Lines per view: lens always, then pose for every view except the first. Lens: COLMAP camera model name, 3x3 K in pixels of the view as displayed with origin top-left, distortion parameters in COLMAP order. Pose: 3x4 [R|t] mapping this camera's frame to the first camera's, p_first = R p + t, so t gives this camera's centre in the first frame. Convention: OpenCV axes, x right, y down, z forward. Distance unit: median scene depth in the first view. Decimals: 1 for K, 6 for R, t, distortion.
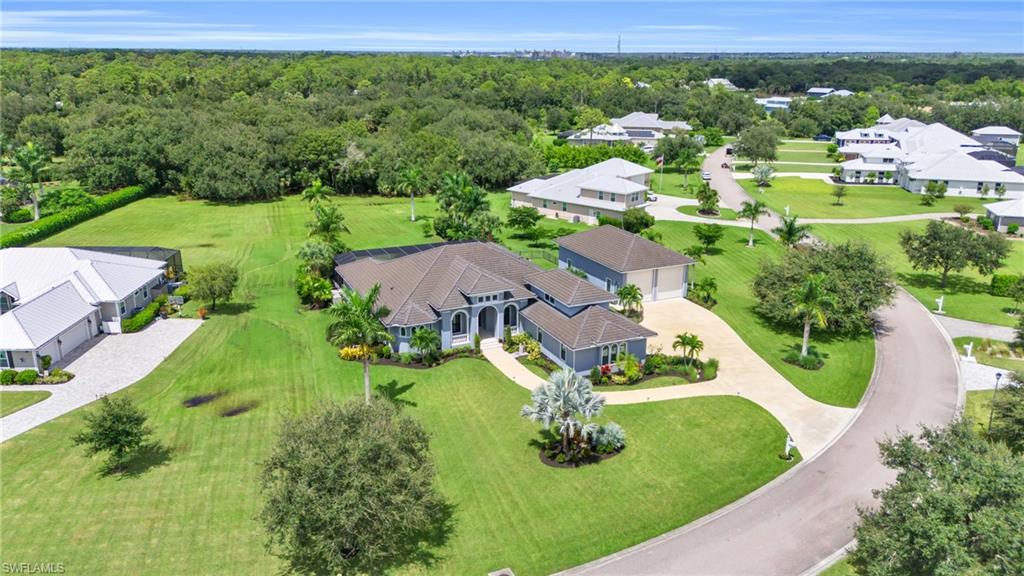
lens RADIAL K [[753.4, 0, 512.0], [0, 753.4, 288.0], [0, 0, 1]] dist [0.107936, -0.166998]
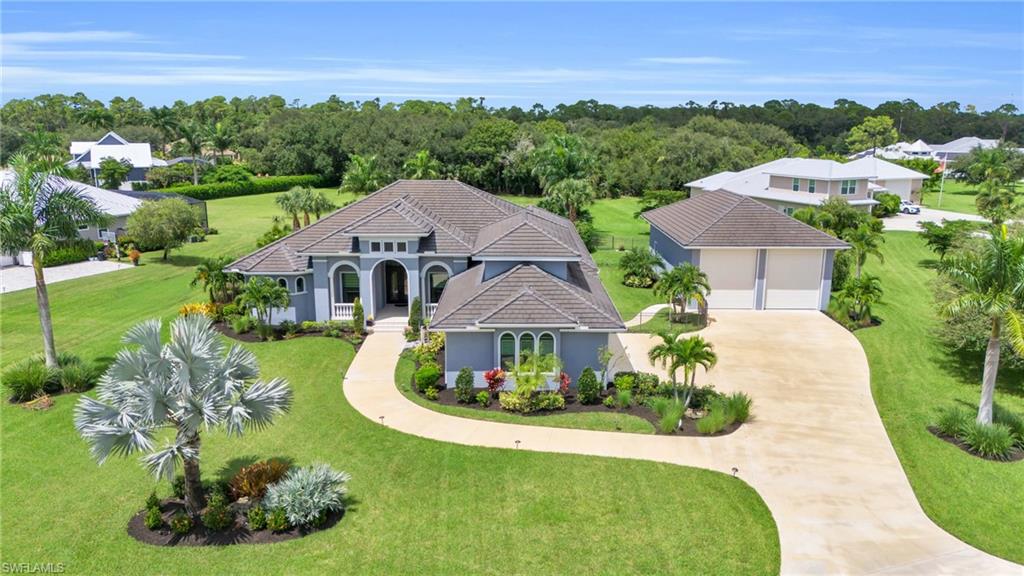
lens RADIAL K [[753.4, 0, 512.0], [0, 753.4, 288.0], [0, 0, 1]] dist [0.107936, -0.166998]
pose [[0.905017, 0.088774, -0.416010, 0.203820], [-0.124032, 0.990555, -0.058448, 0.045723], [0.406892, 0.104495, 0.907480, 0.325107]]
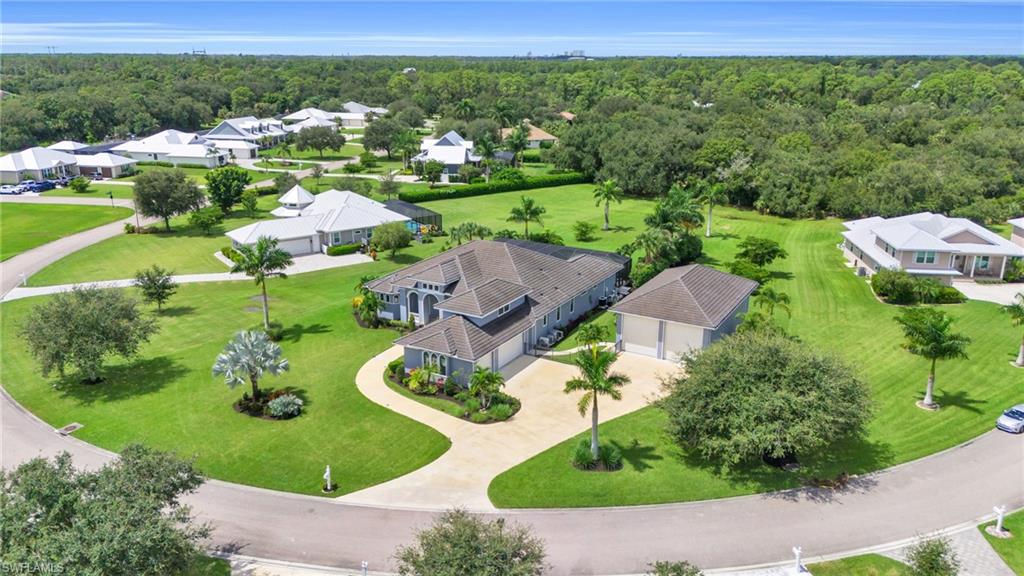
lens RADIAL K [[753.4, 0, 512.0], [0, 753.4, 288.0], [0, 0, 1]] dist [0.107936, -0.166998]
pose [[0.570496, 0.236300, -0.786573, 0.581493], [-0.242684, 0.963452, 0.113421, -0.089094], [0.784627, 0.126182, 0.606992, 0.284553]]
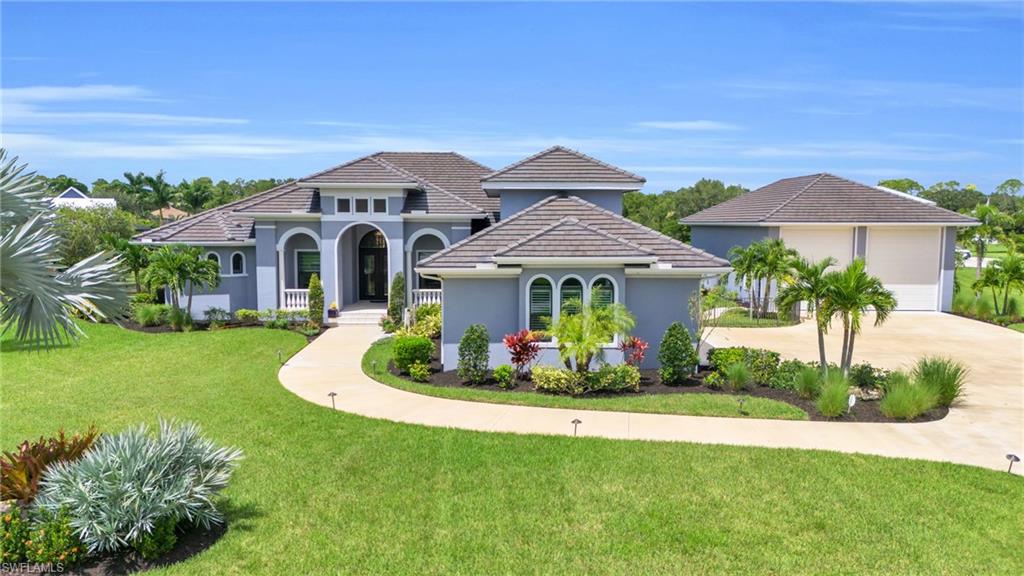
lens RADIAL K [[753.4, 0, 512.0], [0, 753.4, 288.0], [0, 0, 1]] dist [0.107936, -0.166998]
pose [[0.911209, 0.034424, -0.410503, 0.148616], [-0.121488, 0.974638, -0.187940, 0.086285], [0.393622, 0.221124, 0.892281, 0.430223]]
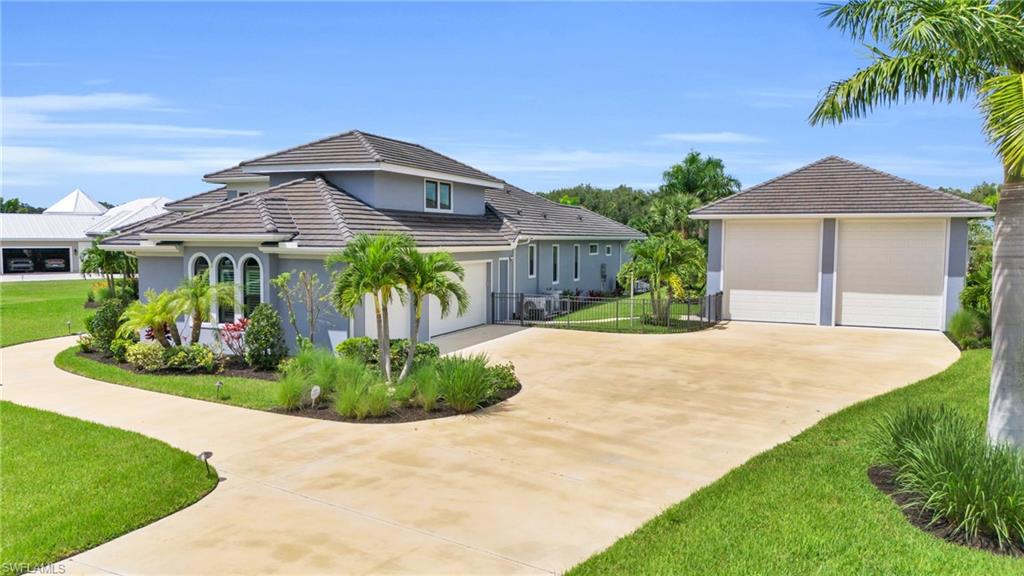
lens RADIAL K [[753.4, 0, 512.0], [0, 753.4, 288.0], [0, 0, 1]] dist [0.107936, -0.166998]
pose [[0.672359, 0.047780, -0.738682, 0.272808], [-0.222884, 0.964671, -0.140474, 0.063727], [0.705873, 0.259090, 0.659254, 0.536129]]
